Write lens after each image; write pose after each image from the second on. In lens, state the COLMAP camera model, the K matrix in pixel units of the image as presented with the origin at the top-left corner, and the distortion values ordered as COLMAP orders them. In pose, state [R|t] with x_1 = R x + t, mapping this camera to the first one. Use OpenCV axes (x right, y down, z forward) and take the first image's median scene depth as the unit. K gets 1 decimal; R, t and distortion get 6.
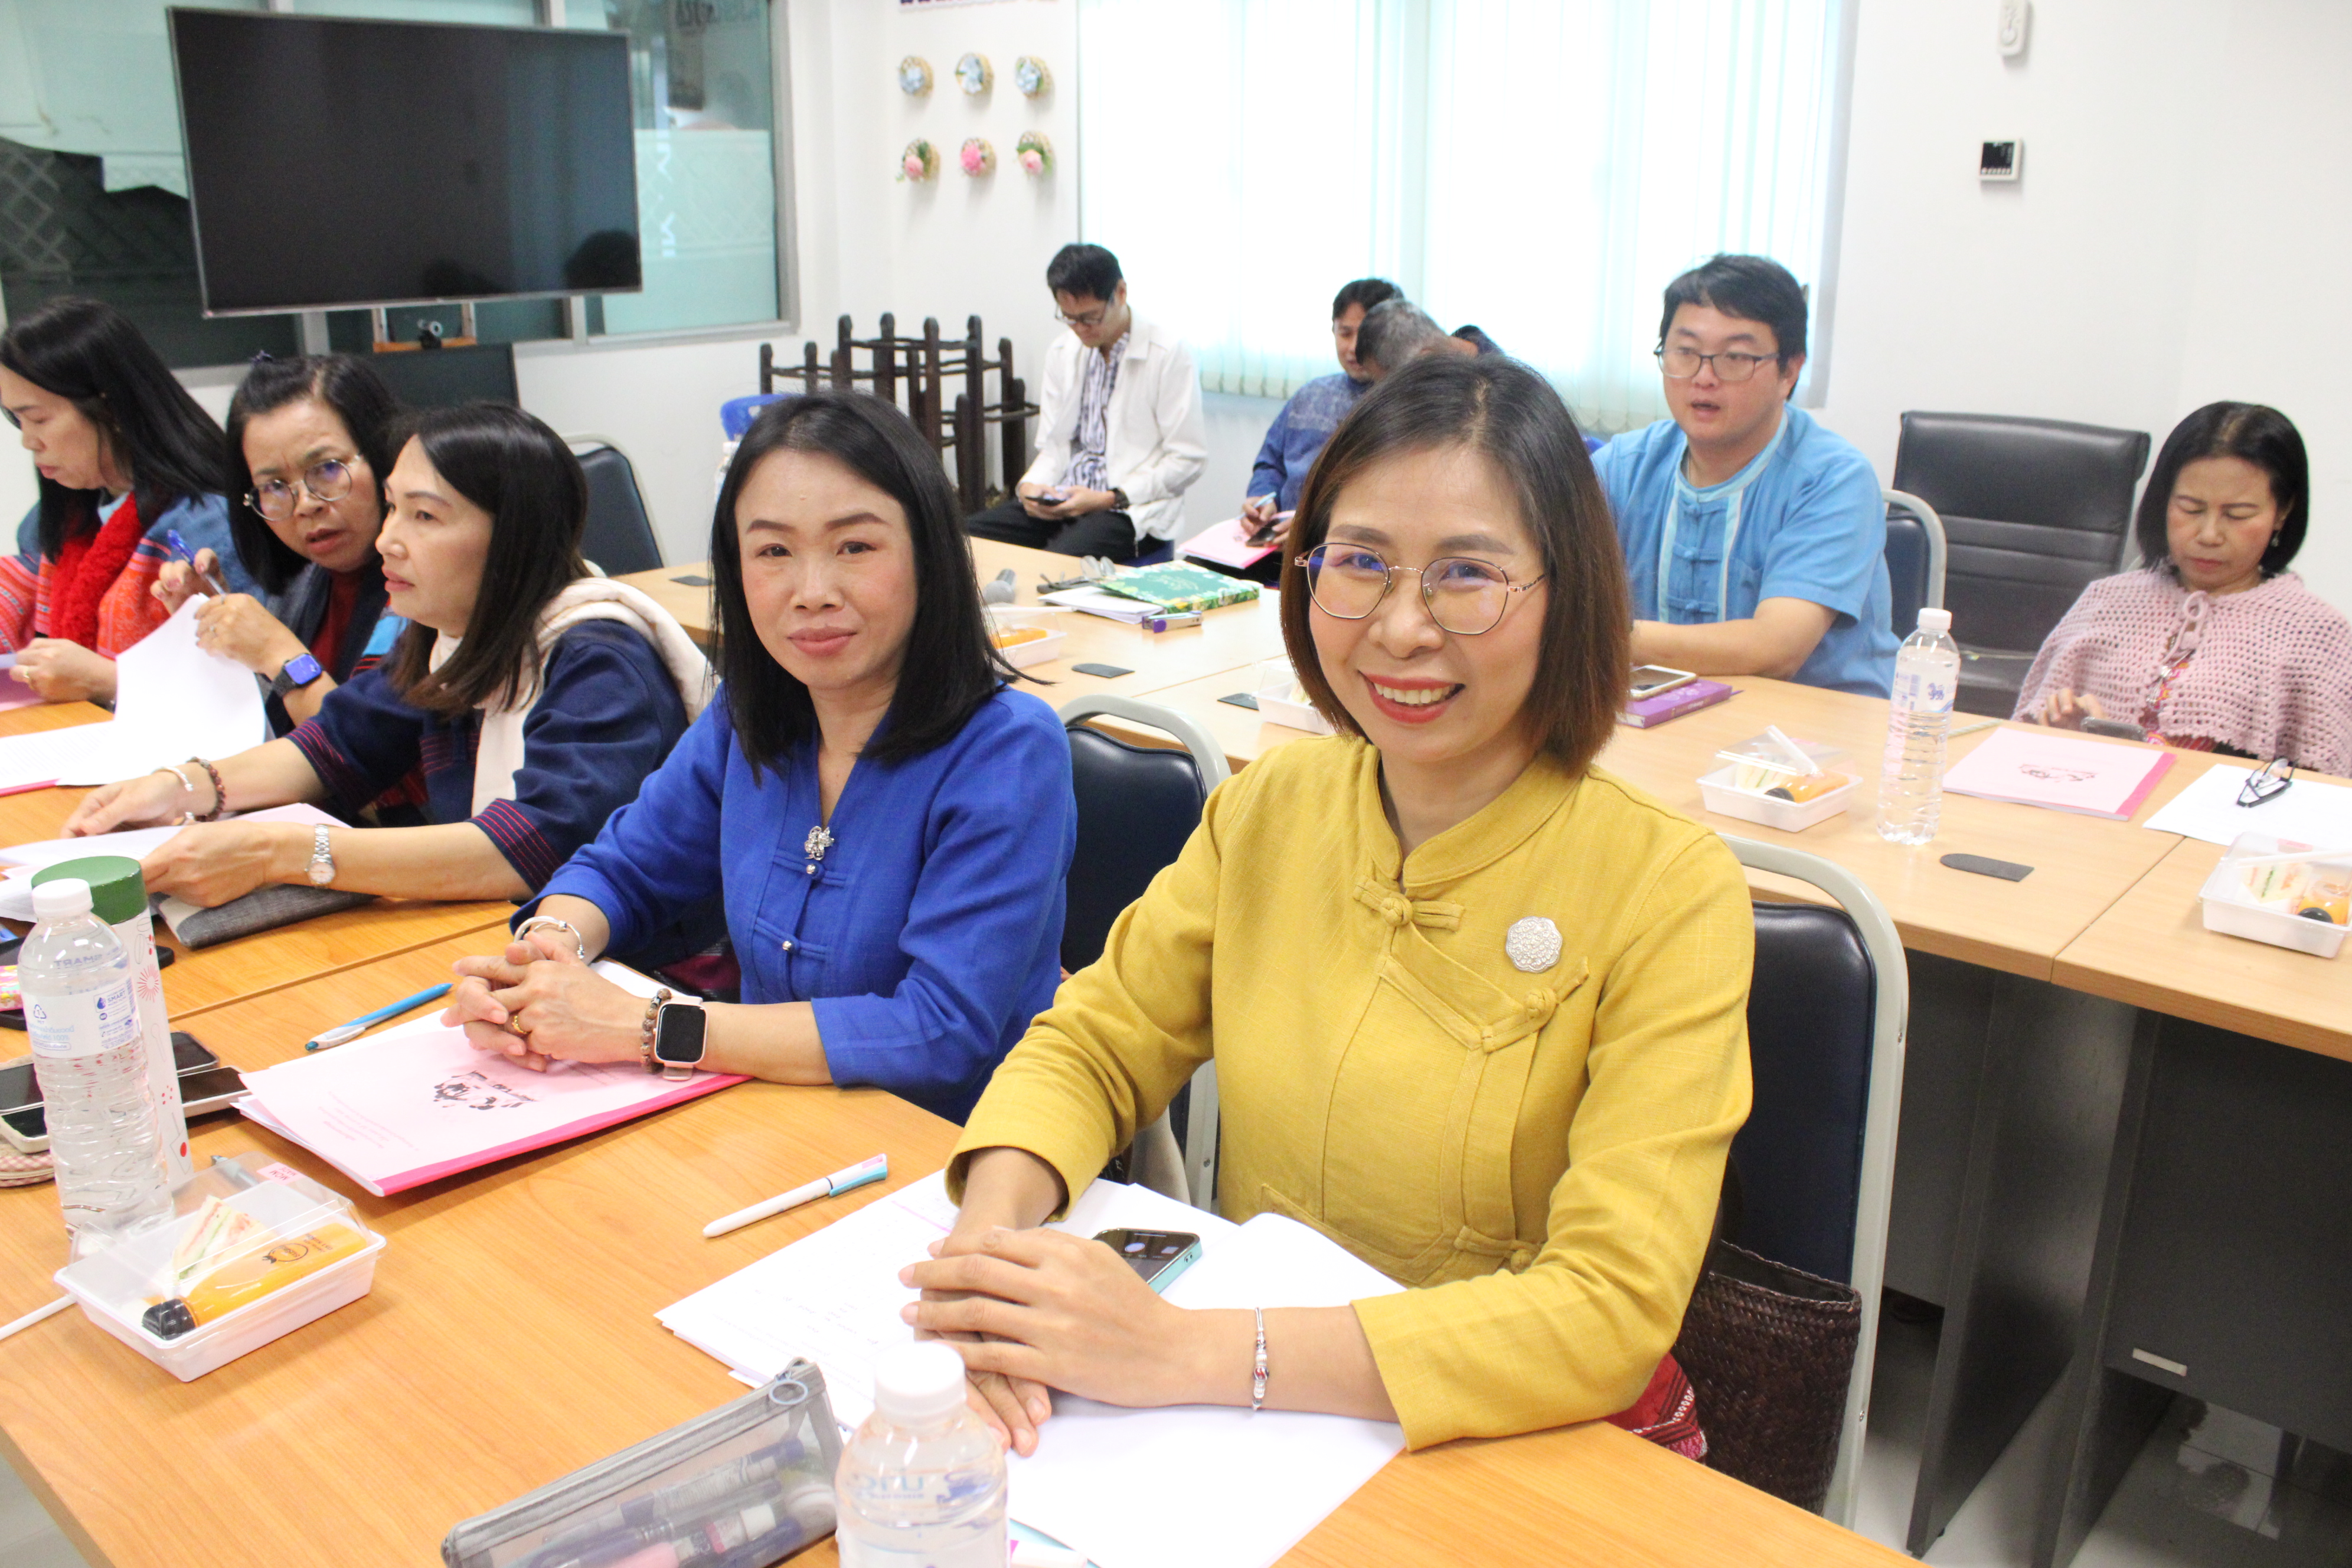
lens RADIAL K [[1959.2, 0, 1176.0], [0, 1959.2, 784.0], [0, 0, 1]] dist [-0.161899, 0.134554]
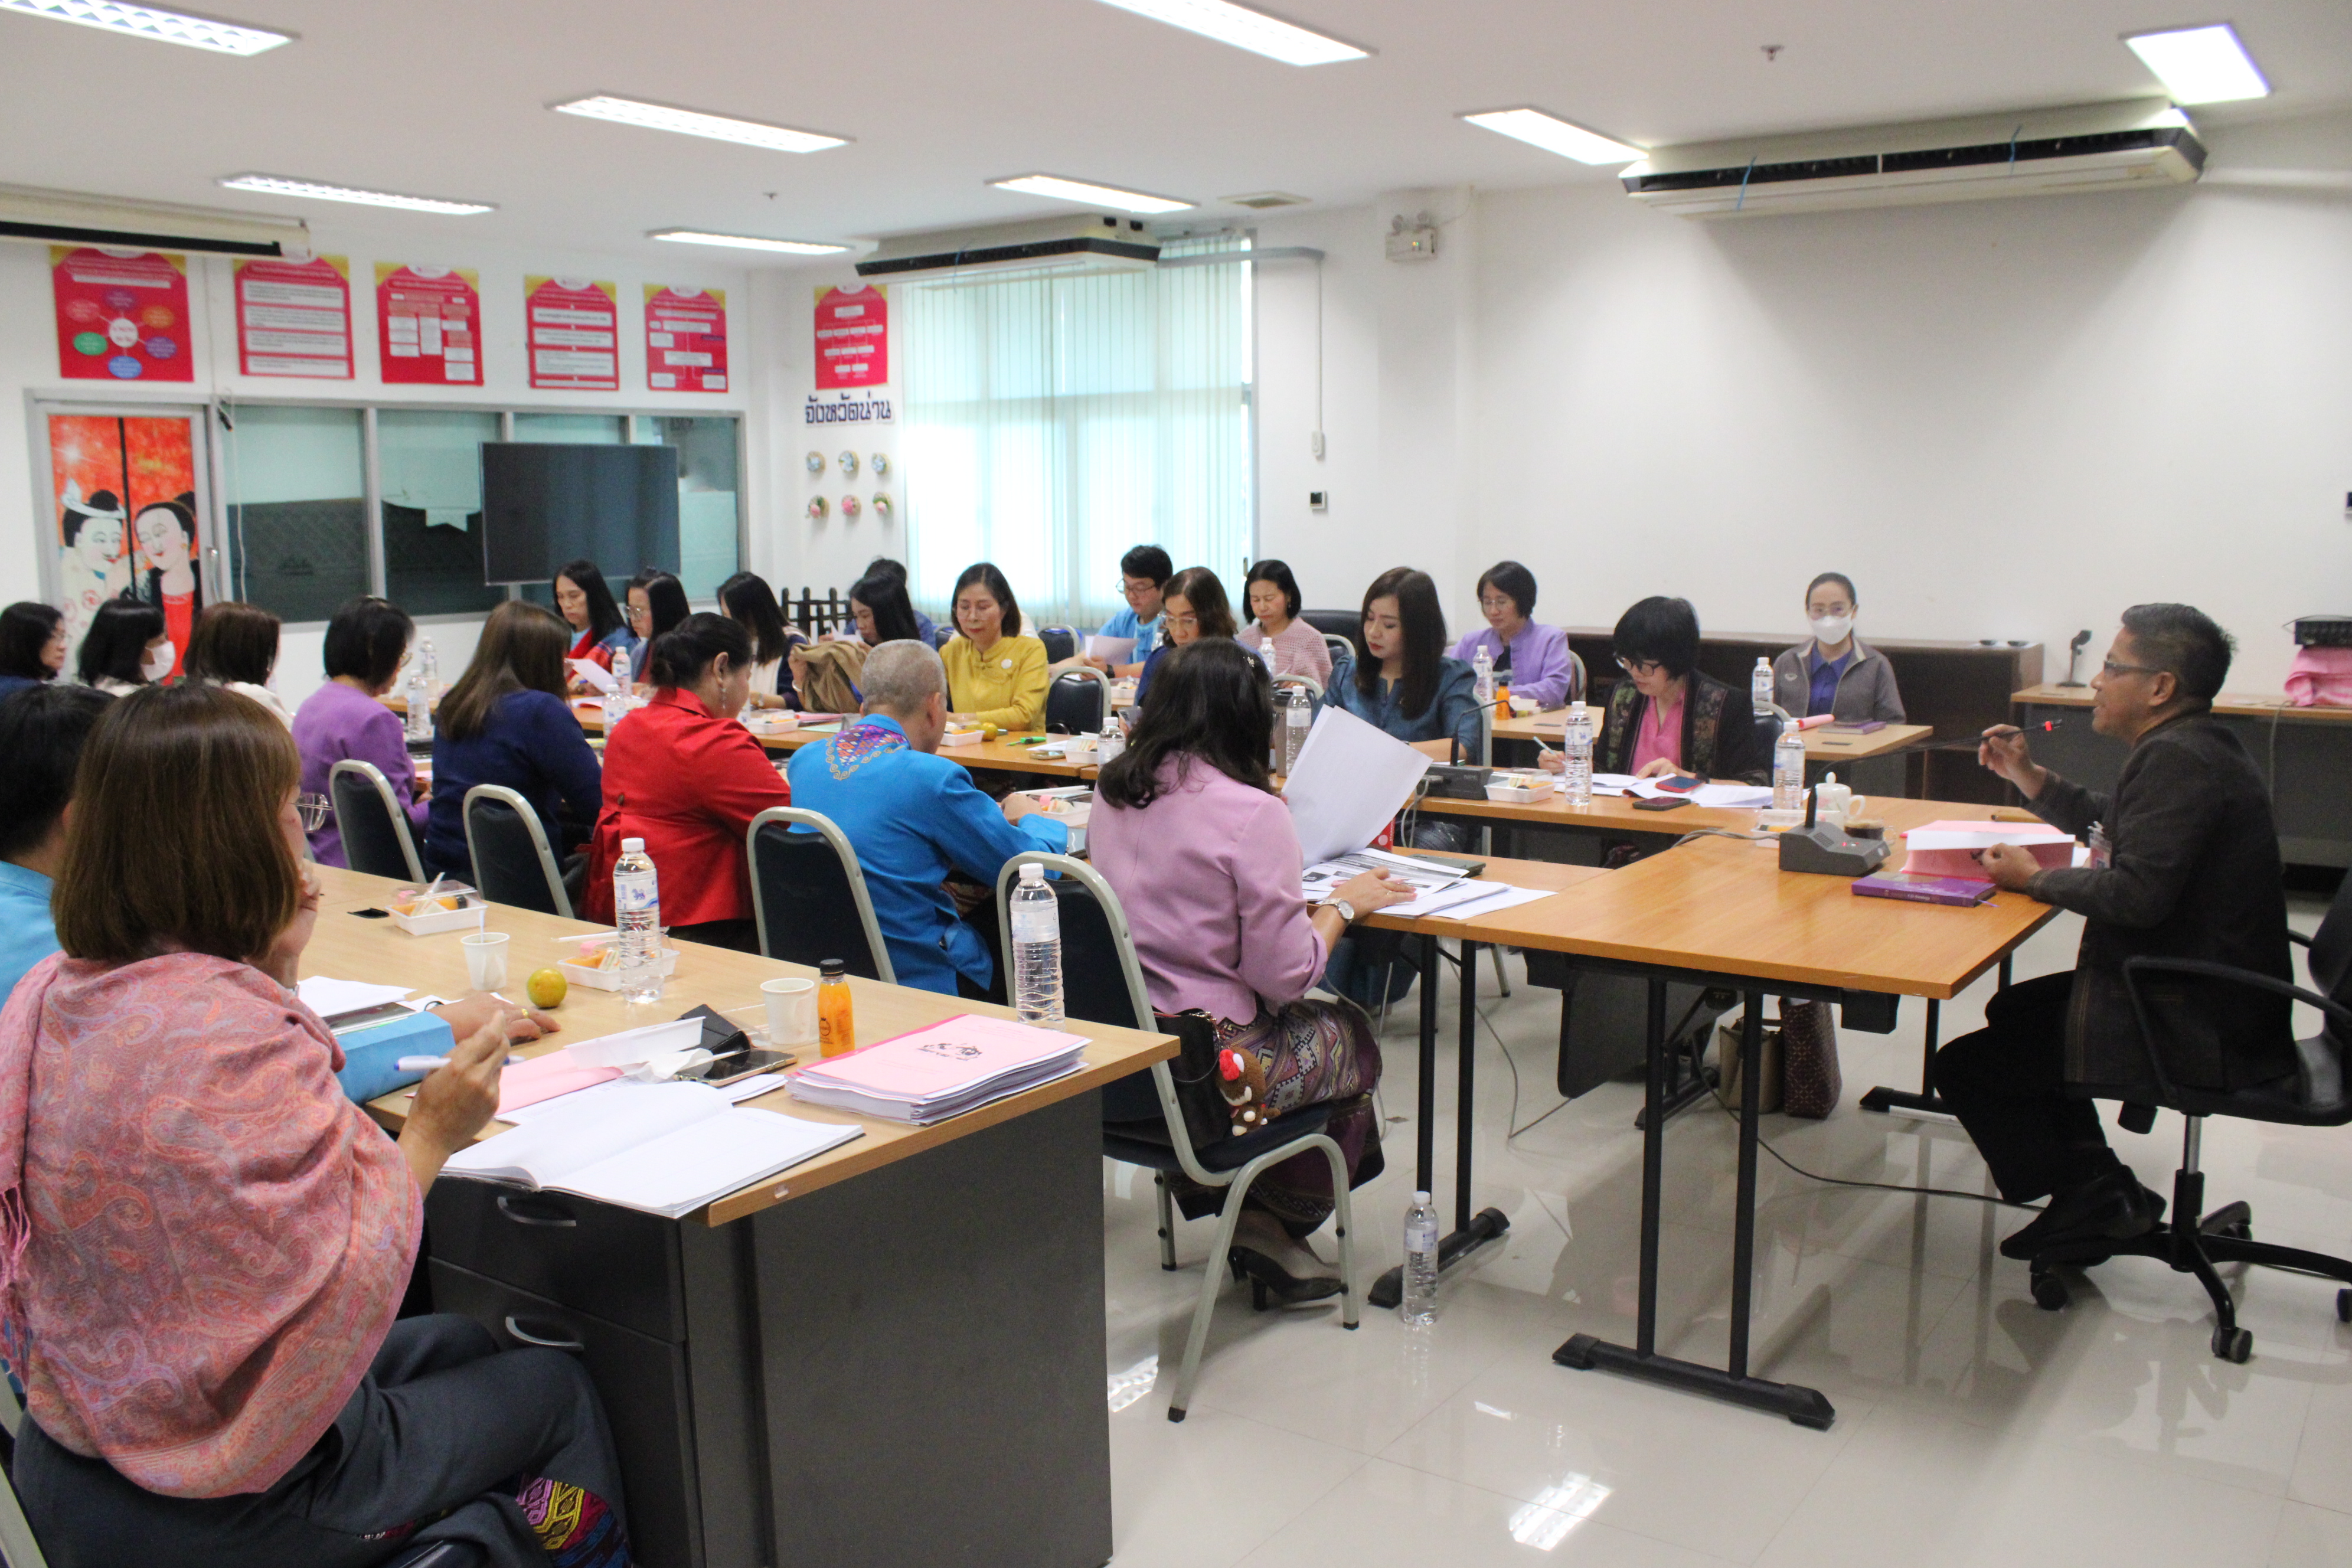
lens RADIAL K [[1959.2, 0, 1176.0], [0, 1959.2, 784.0], [0, 0, 1]] dist [-0.161899, 0.134554]
pose [[0.995139, -0.026315, 0.094900, 0.031907], [0.040887, 0.987061, -0.155043, 0.319100], [-0.089592, 0.158169, 0.983339, -1.087288]]
